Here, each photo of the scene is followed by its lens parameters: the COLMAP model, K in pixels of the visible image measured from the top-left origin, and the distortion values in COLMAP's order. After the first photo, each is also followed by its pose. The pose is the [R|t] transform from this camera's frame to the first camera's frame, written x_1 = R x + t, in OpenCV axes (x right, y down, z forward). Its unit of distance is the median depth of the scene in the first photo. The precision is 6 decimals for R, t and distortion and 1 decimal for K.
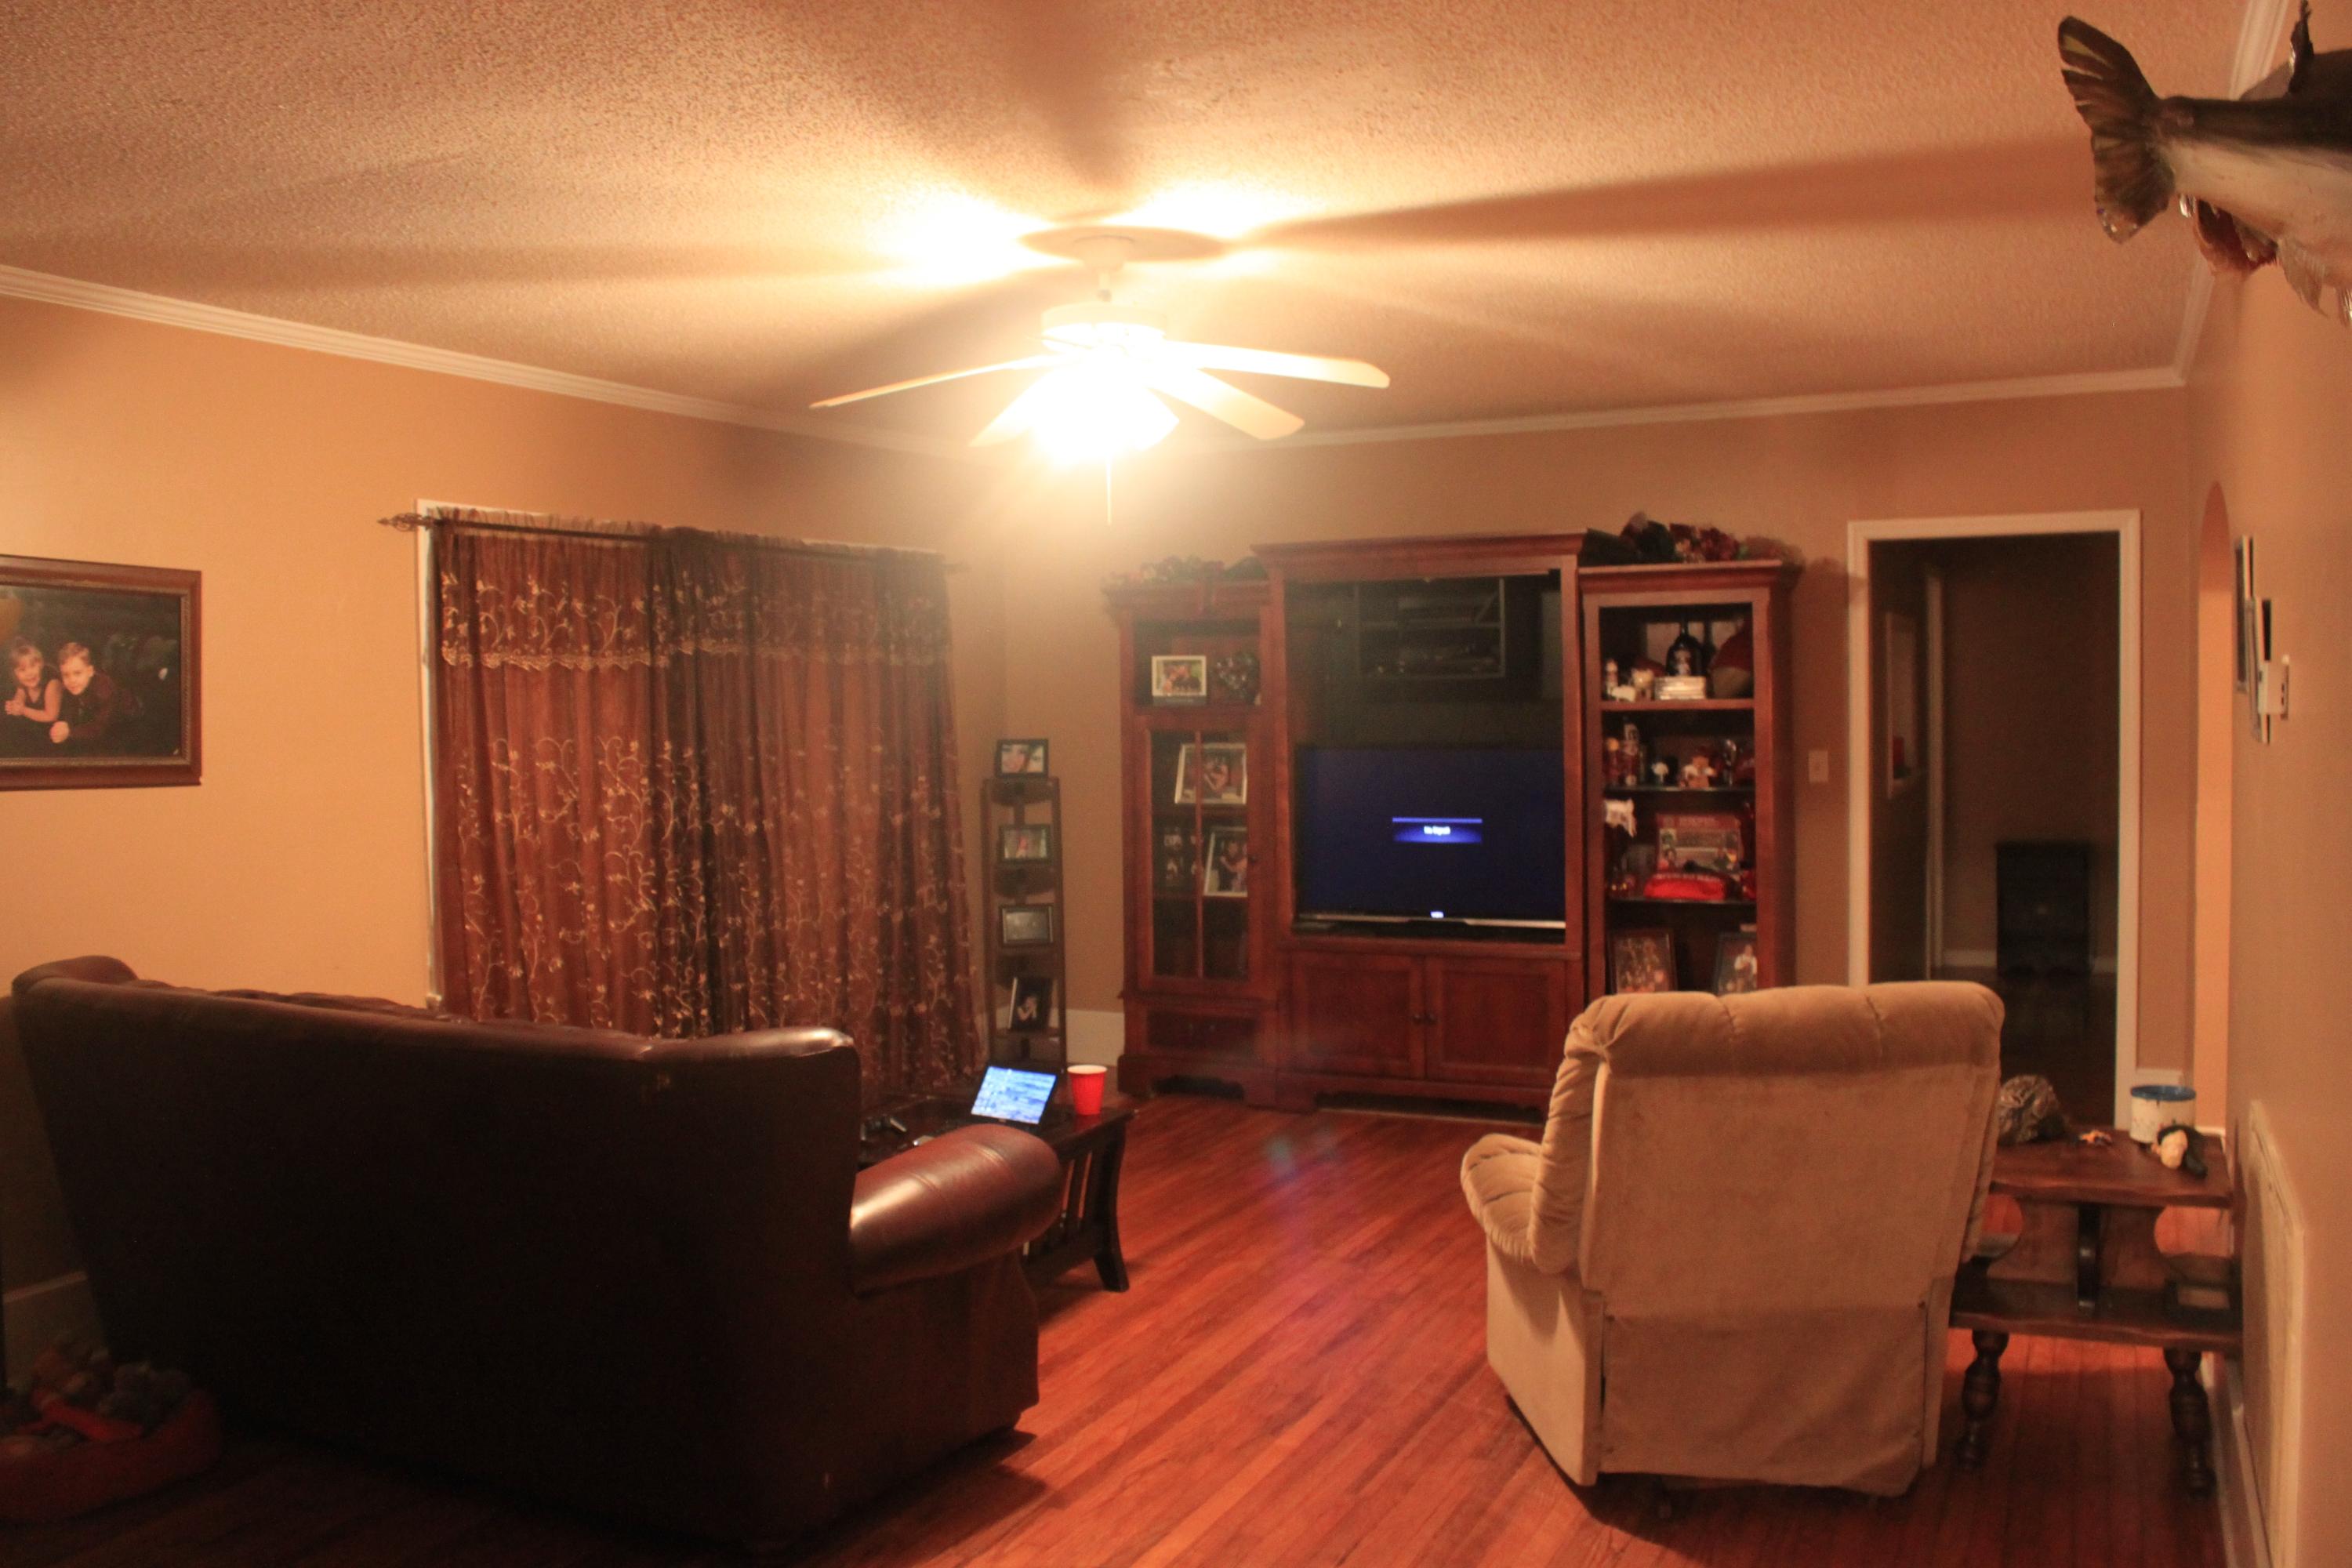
lens RADIAL K [[1980.5, 0, 1185.3], [0, 1980.5, 789.3], [0, 0, 1]] dist [-0.083330, -0.004081]
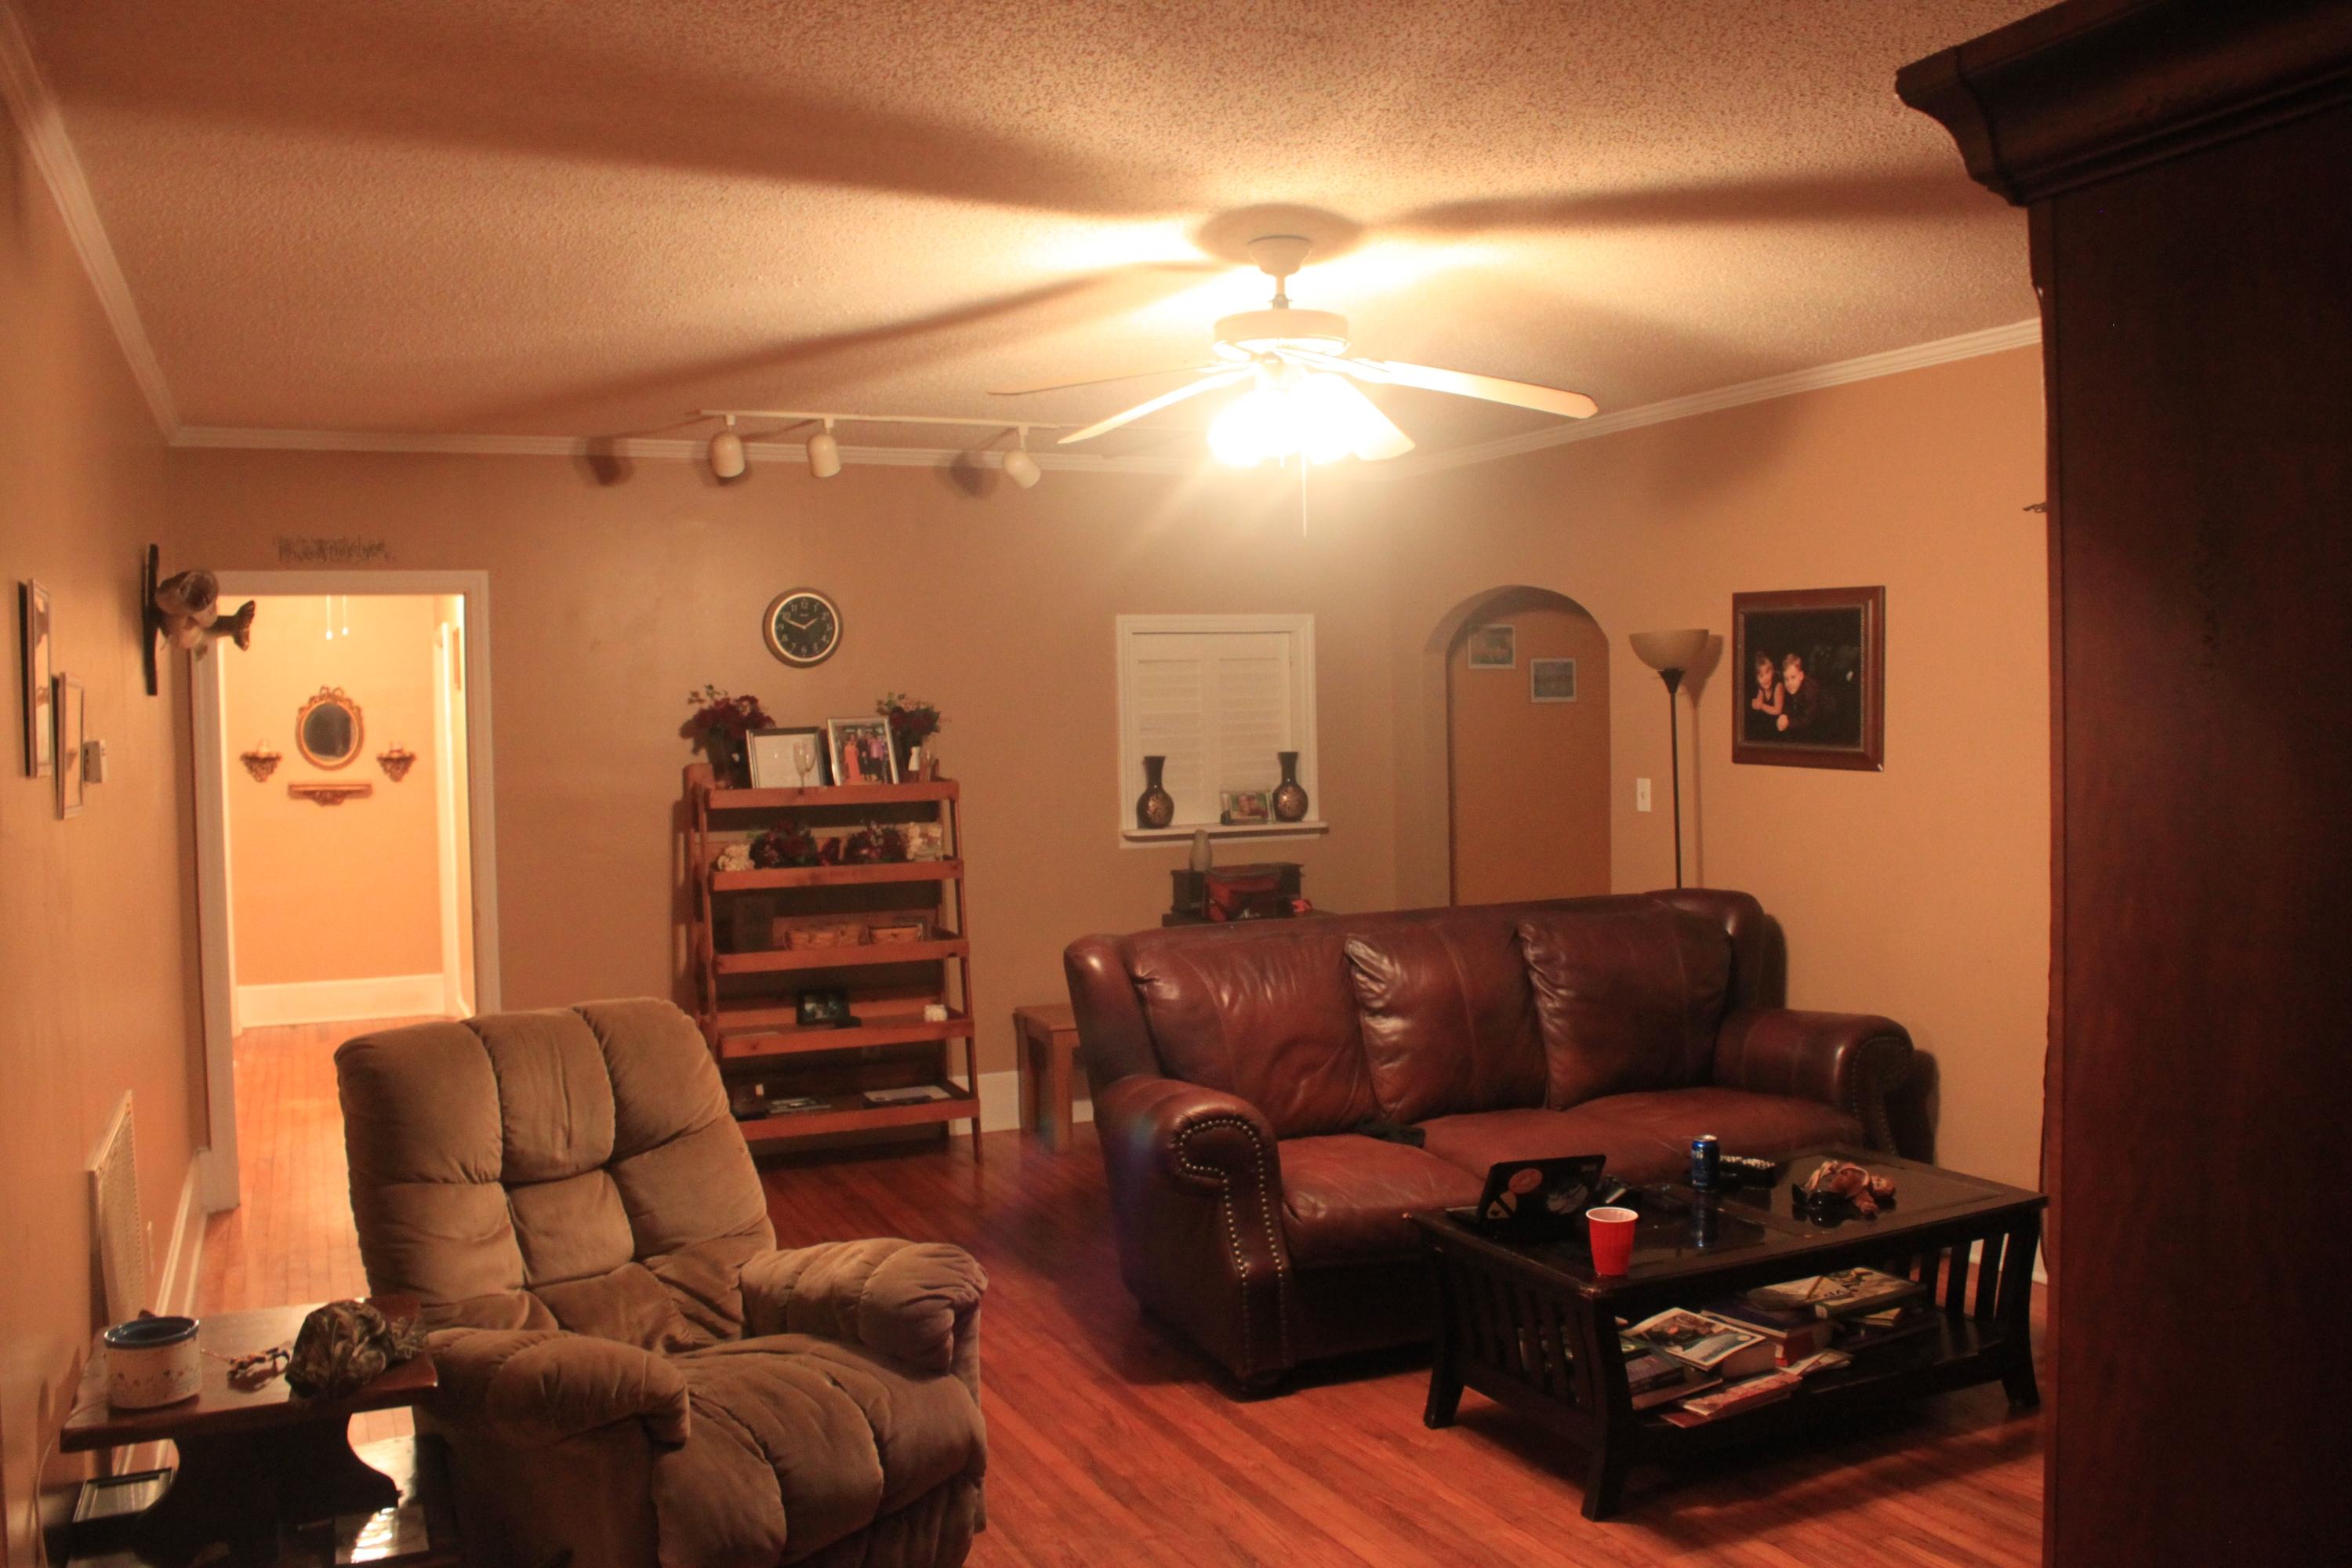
lens RADIAL K [[1980.5, 0, 1184.9], [0, 1980.5, 785.3], [0, 0, 1]] dist [-0.083330, -0.004081]
pose [[-0.634299, 0.057439, -0.770951, 0.705004], [-0.004500, 0.996945, 0.077978, -0.089260], [0.773074, 0.052930, -0.632103, 1.522068]]
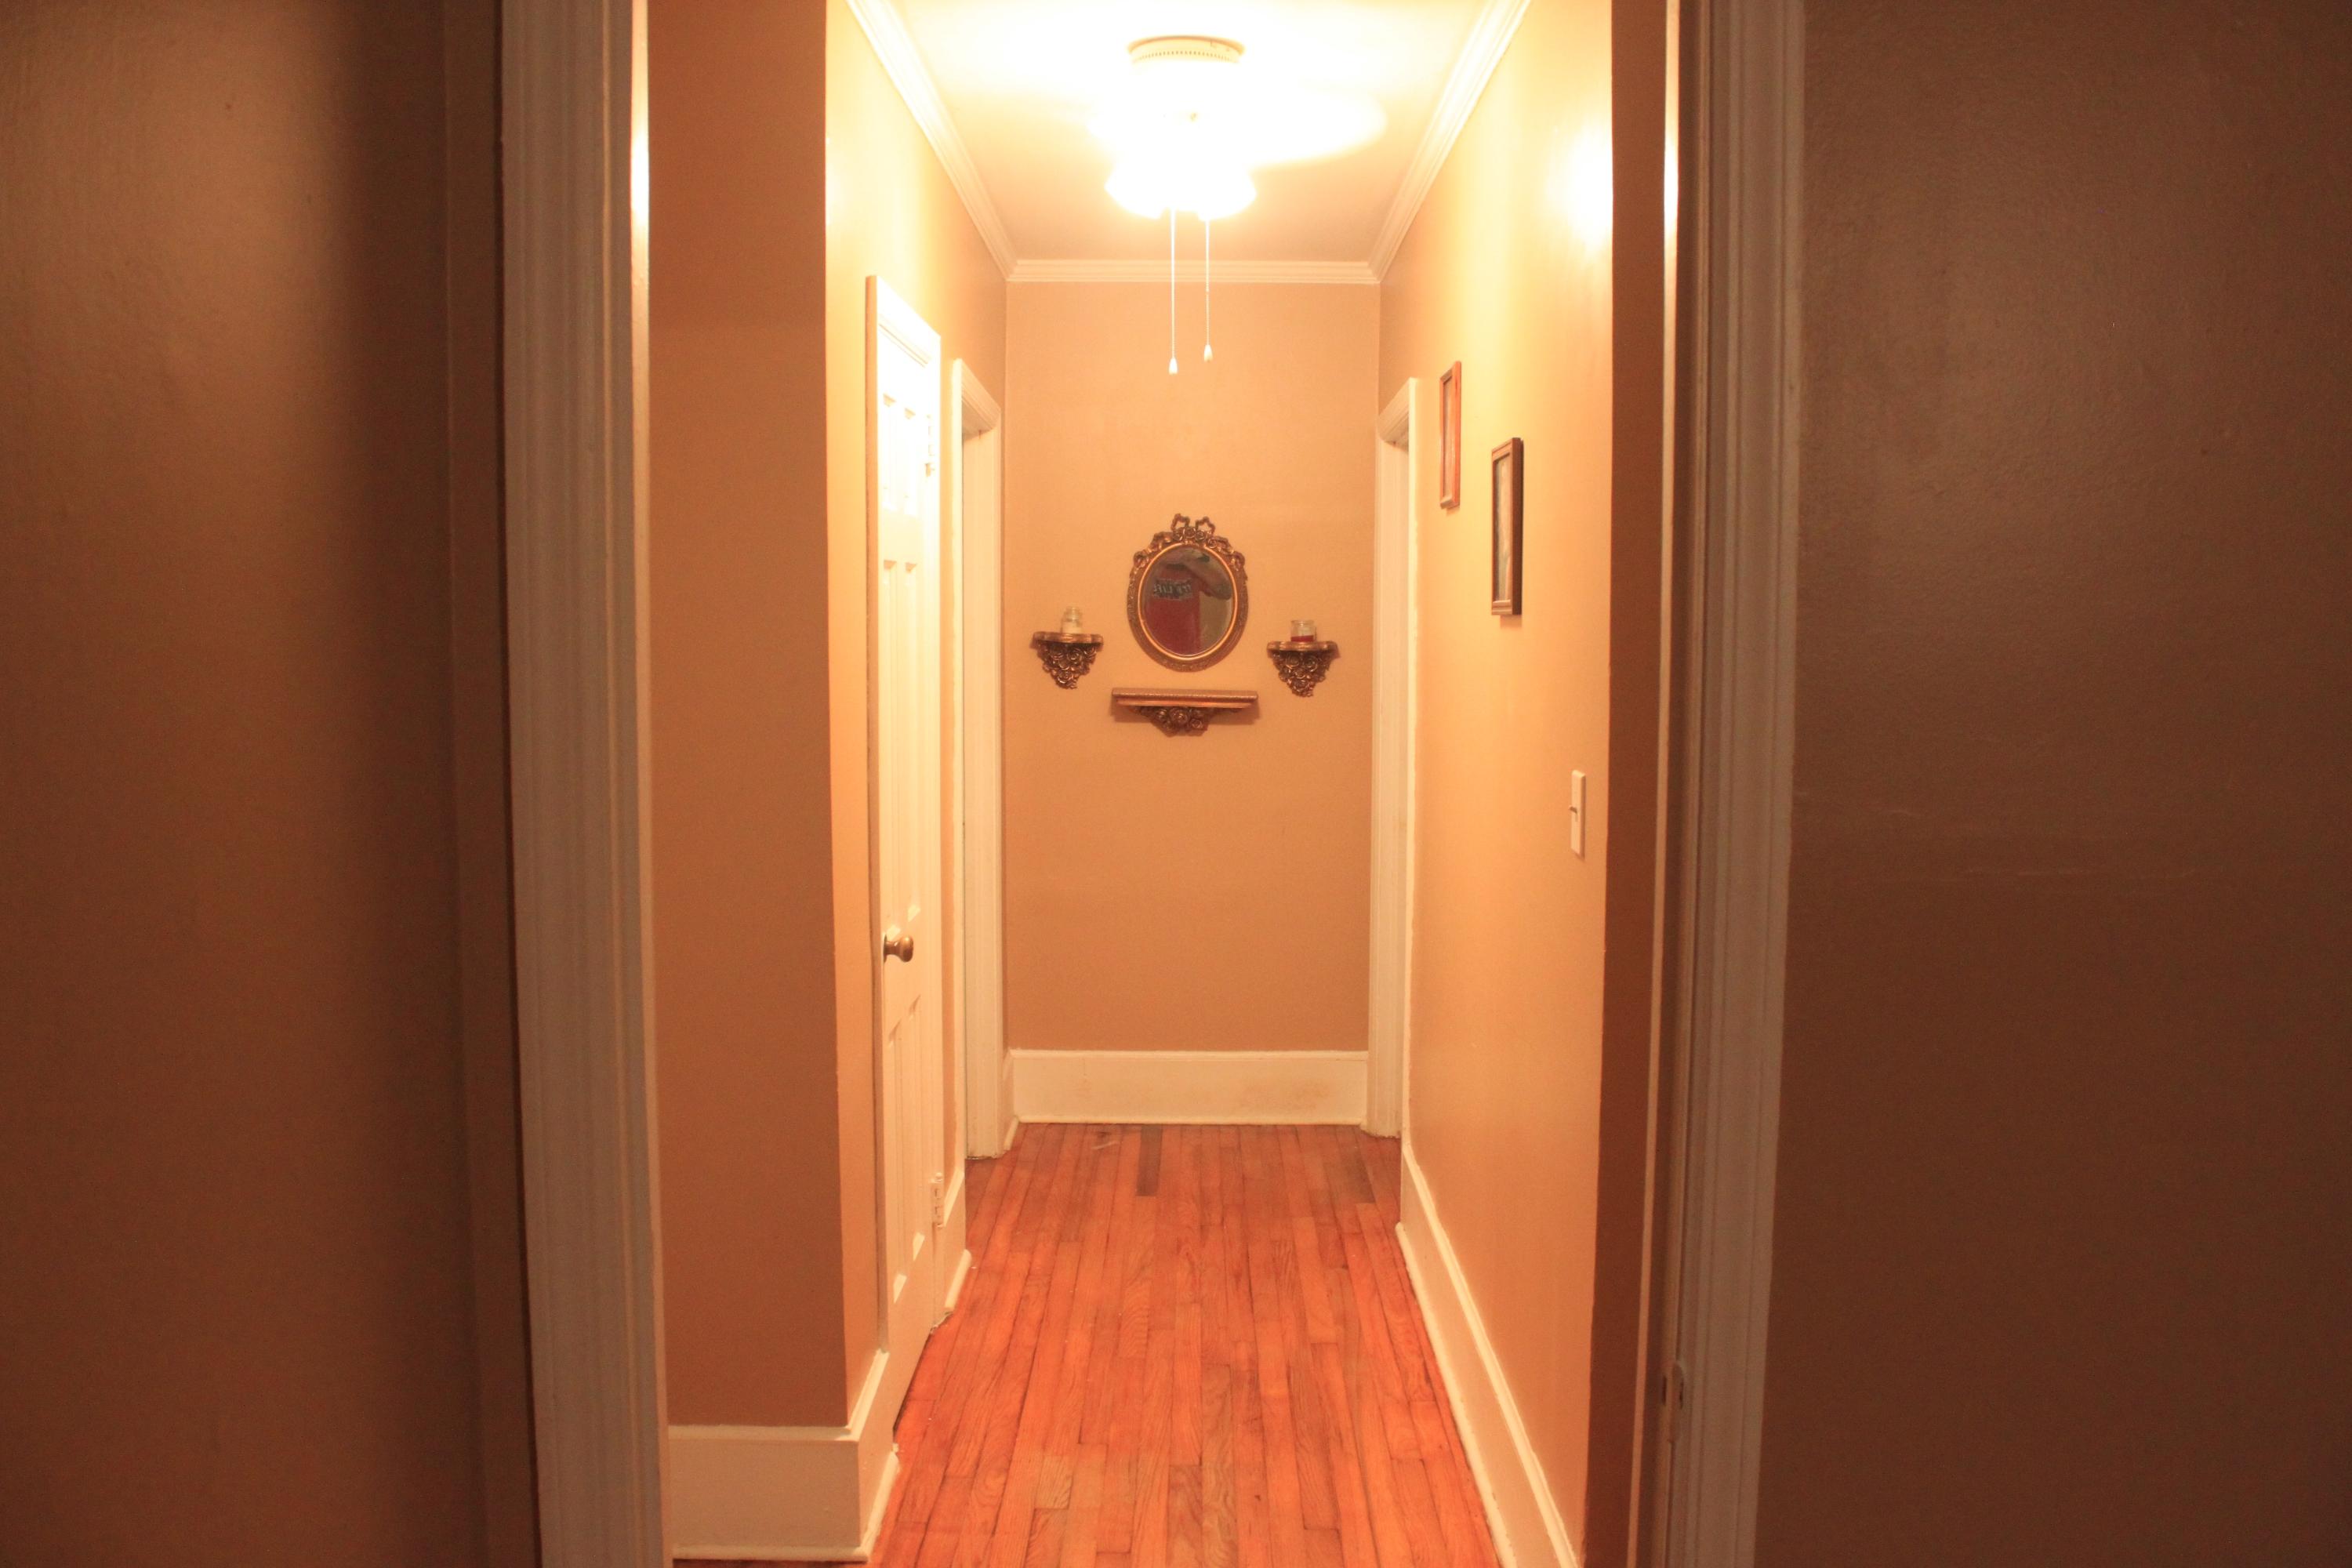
lens RADIAL K [[1980.5, 0, 1173.7], [0, 1980.5, 784.8], [0, 0, 1]] dist [-0.083330, -0.004081]
pose [[-0.903147, 0.048995, -0.426526, 0.474793], [-0.006857, 0.991694, 0.128436, -0.059271], [0.429276, 0.118921, -0.895310, 1.090089]]
